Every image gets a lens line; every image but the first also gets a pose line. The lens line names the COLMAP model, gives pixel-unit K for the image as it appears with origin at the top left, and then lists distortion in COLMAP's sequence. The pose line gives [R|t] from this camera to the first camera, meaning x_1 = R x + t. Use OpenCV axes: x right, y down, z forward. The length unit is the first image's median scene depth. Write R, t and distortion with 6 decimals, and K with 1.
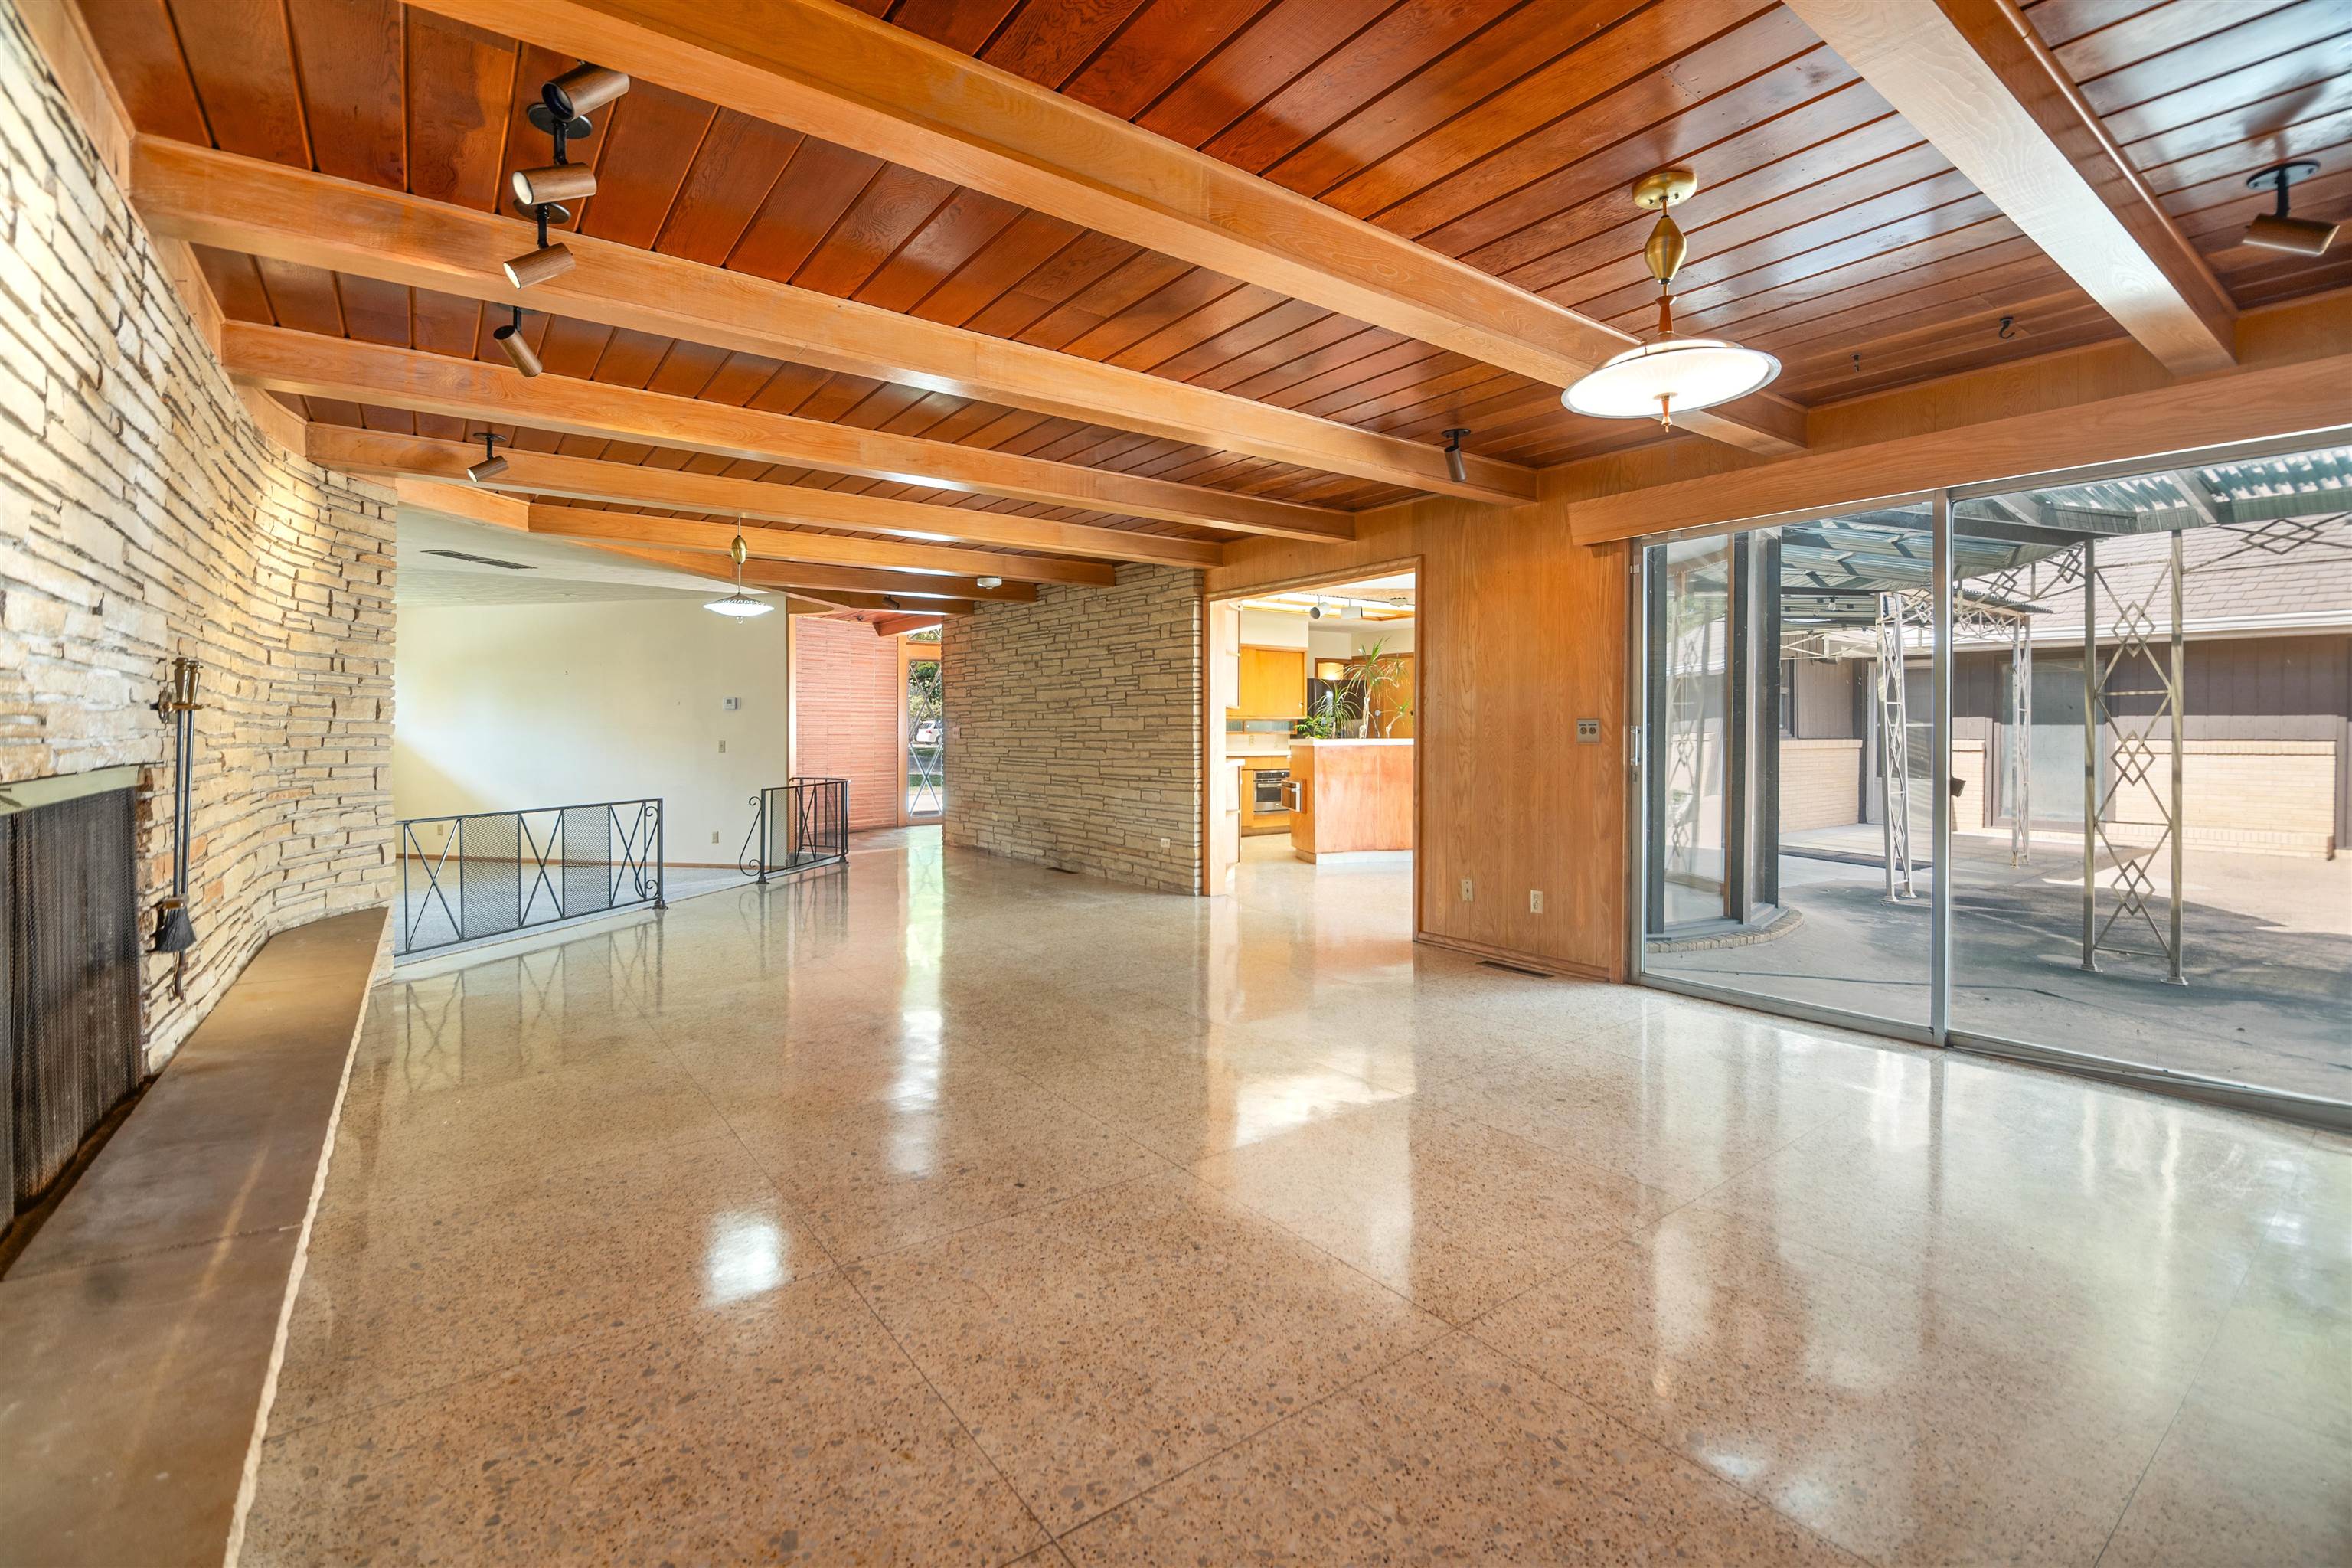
lens RADIAL K [[1035.9, 0, 1188.4], [0, 1035.9, 744.5], [0, 0, 1]] dist [-0.009917, -0.000271]
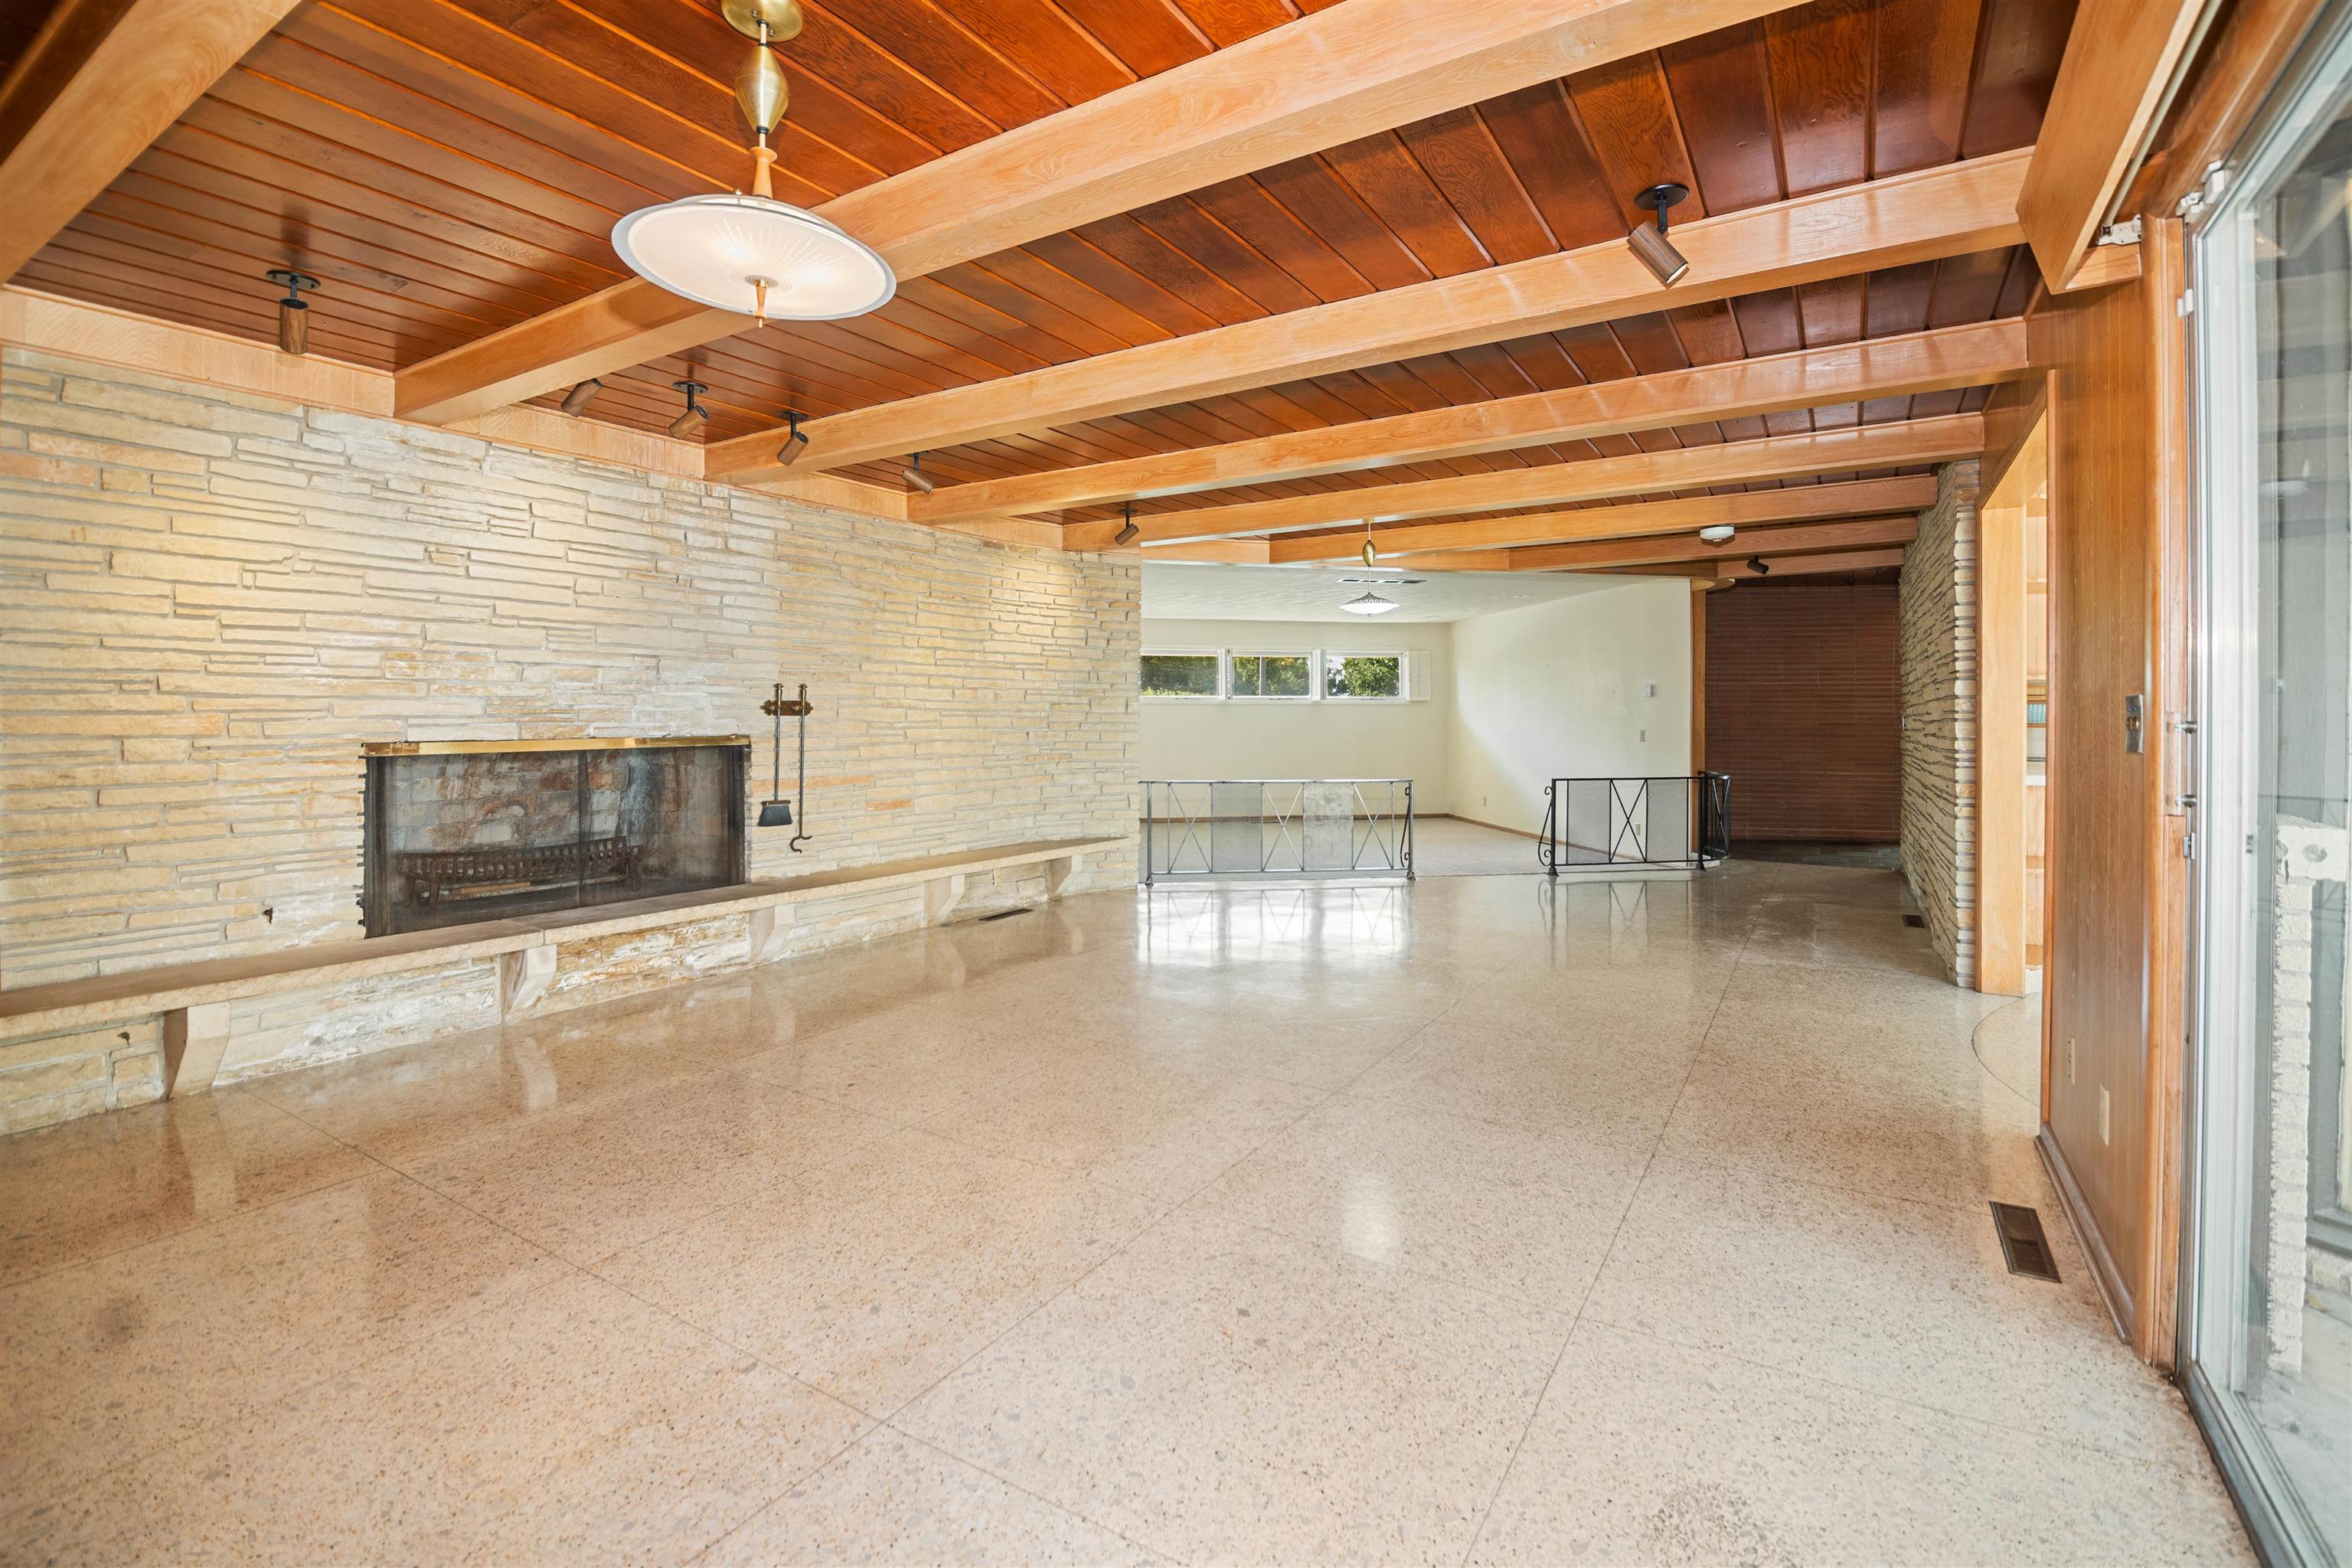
lens RADIAL K [[1065.4, 0, 1187.4], [0, 1065.4, 724.0], [0, 0, 1]] dist [-0.003602, -0.000536]
pose [[0.356641, 0.006308, -0.934220, 0.726167], [-0.013339, 0.999910, 0.001660, -0.010629], [0.934146, 0.011869, 0.356693, 0.562093]]
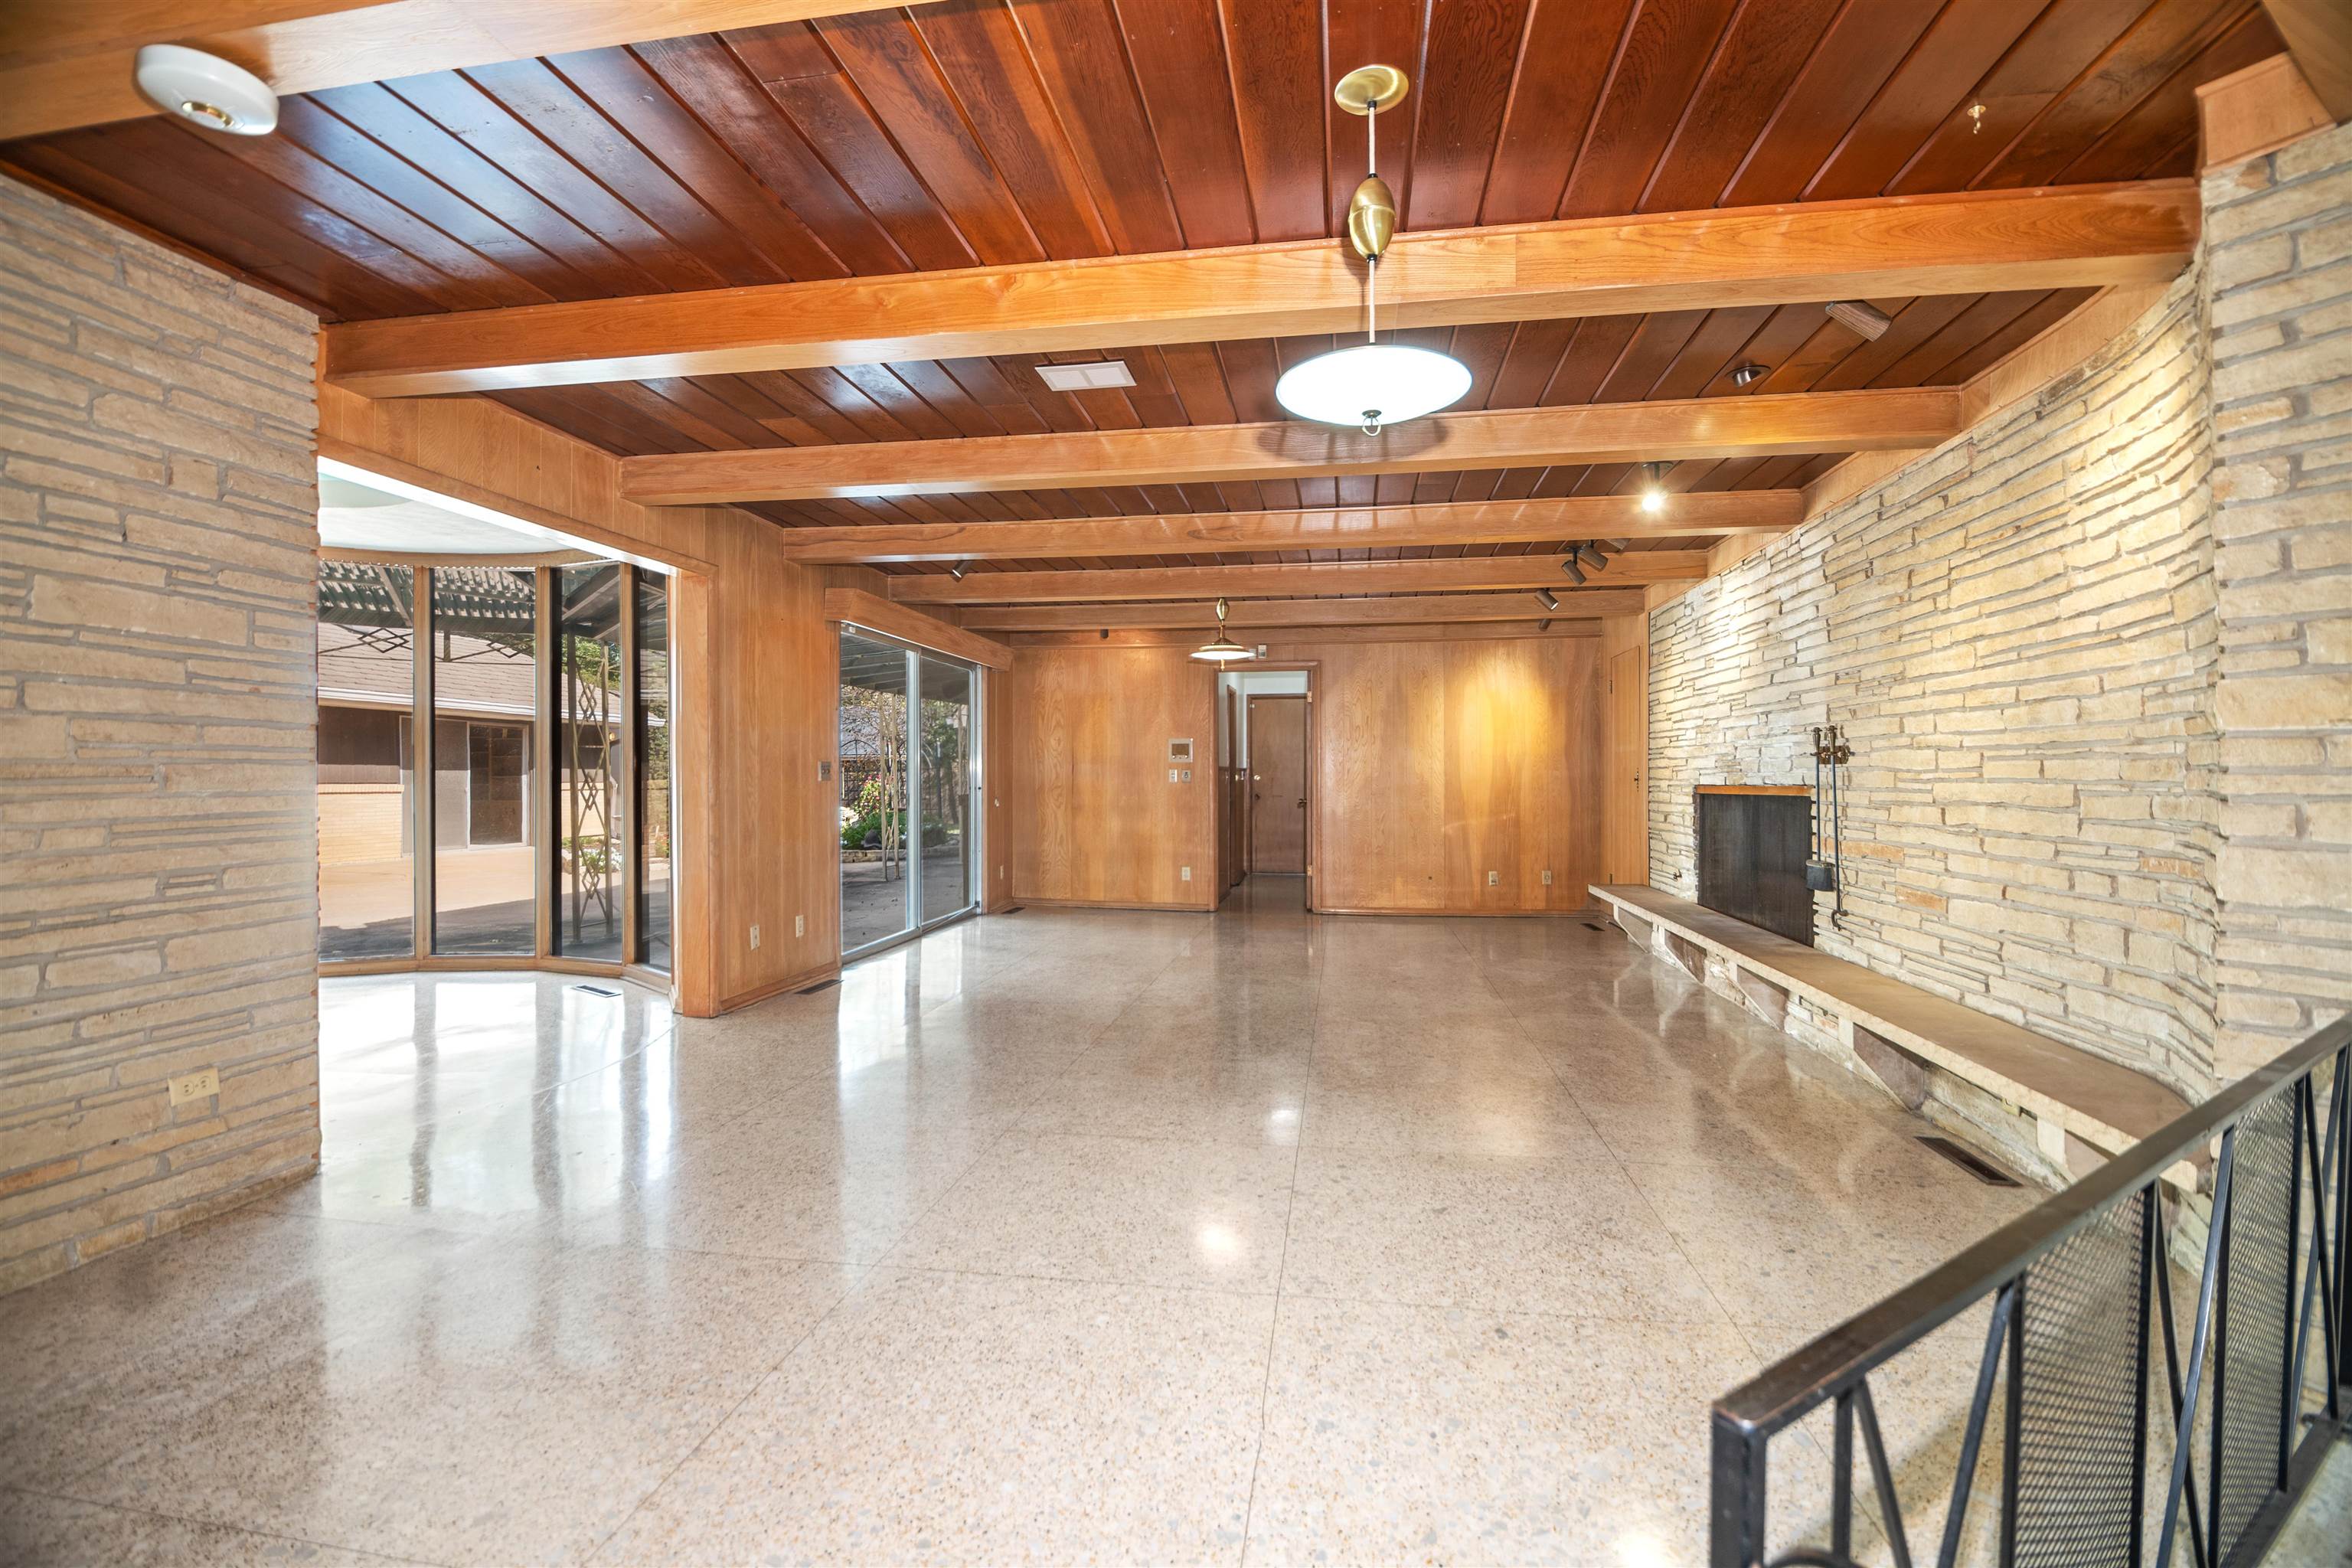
lens RADIAL K [[995.9, 0, 1176.0], [0, 995.9, 784.0], [0, 0, 1]] dist [-0.000574, -0.000028]
pose [[-0.687763, -0.003243, 0.725928, -0.837863], [0.010186, 0.999848, 0.014117, -0.012930], [-0.725864, 0.017103, -0.687626, 1.695838]]
